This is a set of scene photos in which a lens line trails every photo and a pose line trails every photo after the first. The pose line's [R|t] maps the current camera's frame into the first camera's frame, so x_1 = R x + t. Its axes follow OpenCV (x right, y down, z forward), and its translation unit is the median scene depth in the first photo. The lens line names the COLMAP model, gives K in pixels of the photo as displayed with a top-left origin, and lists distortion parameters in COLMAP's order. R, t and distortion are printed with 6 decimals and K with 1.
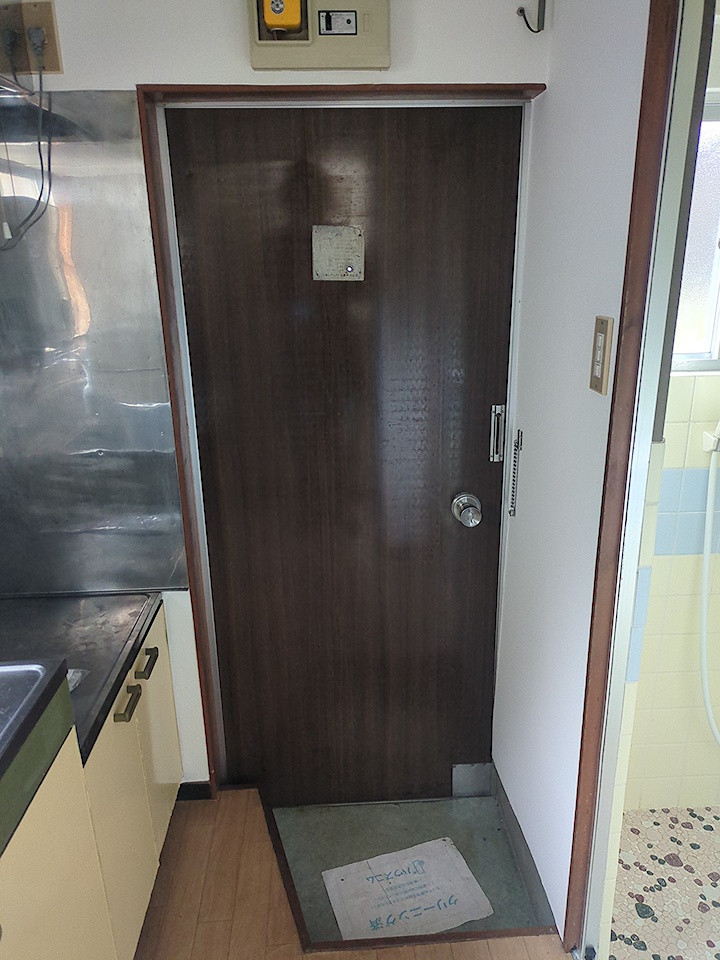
lens RADIAL K [[749.7, 0, 362.7], [0, 749.7, 517.8], [0, 0, 1]] dist [0.046272, -0.000137]
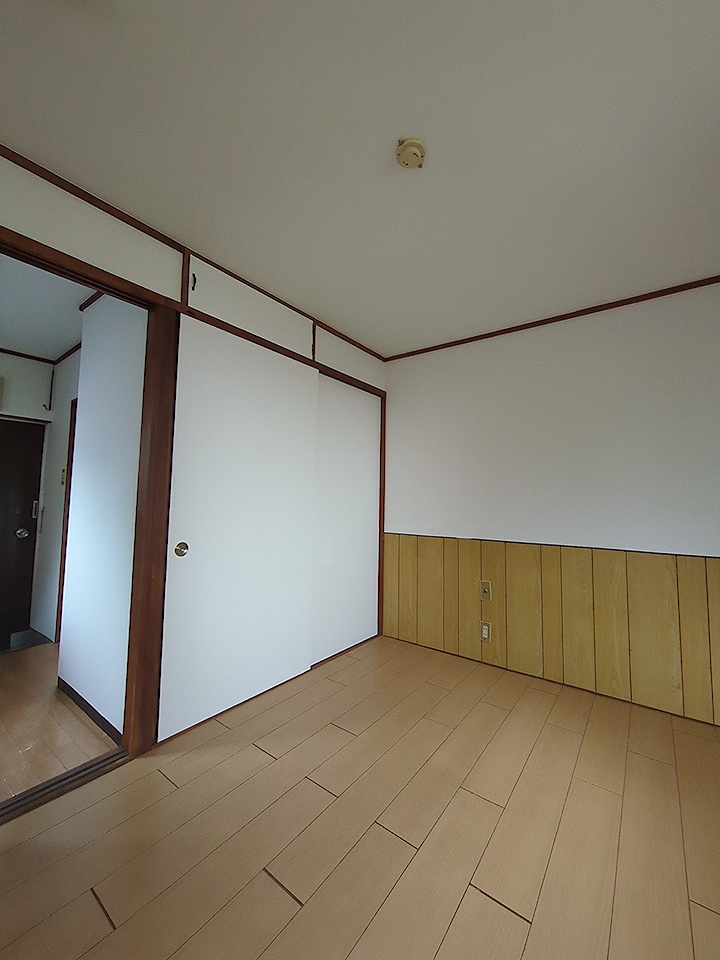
lens RADIAL K [[375.0, 0, 363.4], [0, 375.0, 476.8], [0, 0, 1]] dist [-0.006657, -0.000496]
pose [[0.650930, 0.087239, 0.754108, -0.135683], [0.225299, 0.926418, -0.301647, 0.592986], [-0.724934, 0.366251, 0.583378, -1.096837]]
